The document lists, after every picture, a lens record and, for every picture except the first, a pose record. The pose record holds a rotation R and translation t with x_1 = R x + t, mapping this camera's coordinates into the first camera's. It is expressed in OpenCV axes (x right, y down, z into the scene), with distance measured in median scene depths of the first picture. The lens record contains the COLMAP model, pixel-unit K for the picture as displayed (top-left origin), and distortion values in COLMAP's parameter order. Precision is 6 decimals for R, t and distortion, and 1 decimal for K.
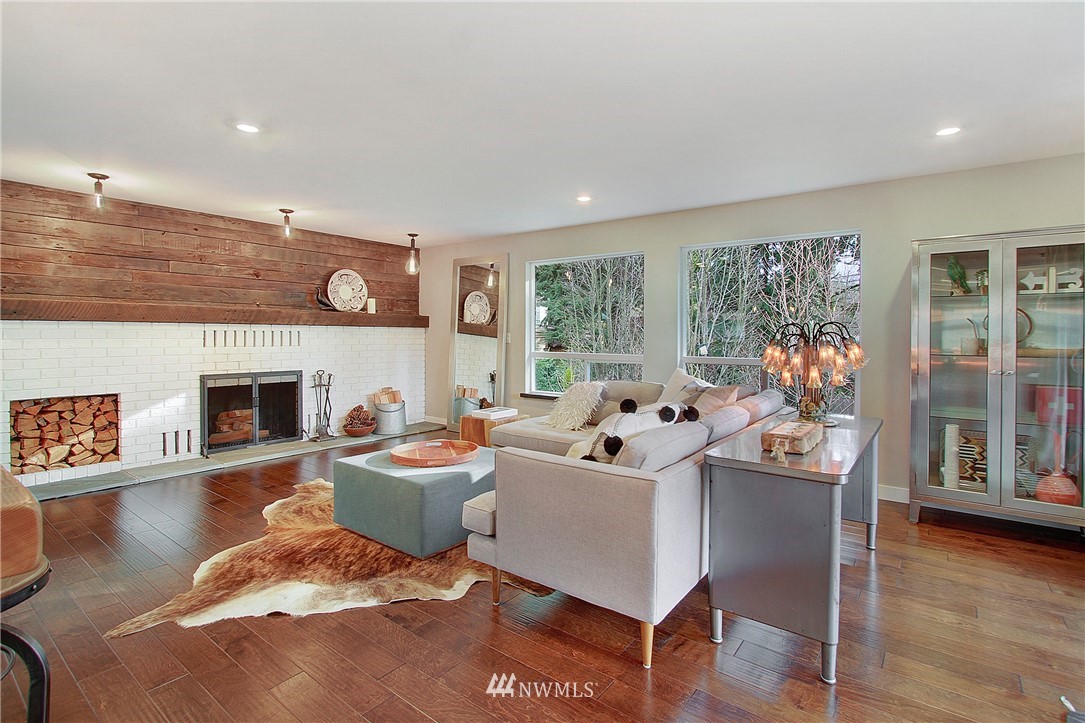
lens RADIAL K [[521.5, 0, 533.3], [0, 521.5, 336.5], [0, 0, 1]] dist [-0.002828, -0.000635]
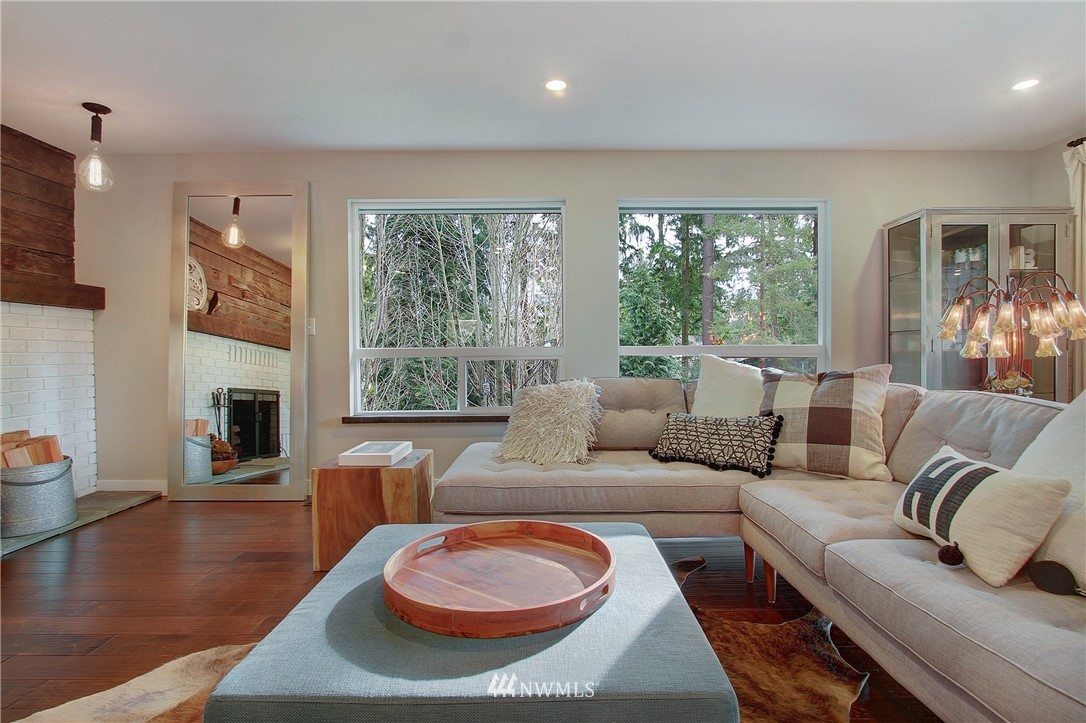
lens RADIAL K [[547.5, 0, 542.2], [0, 547.5, 356.4], [0, 0, 1]] dist [-0.008696, 0.002539]
pose [[0.785811, -0.015321, 0.618277, -0.225410], [0.012671, 0.999882, 0.008673, 0.035058], [-0.618337, 0.001019, 0.785913, 0.354373]]
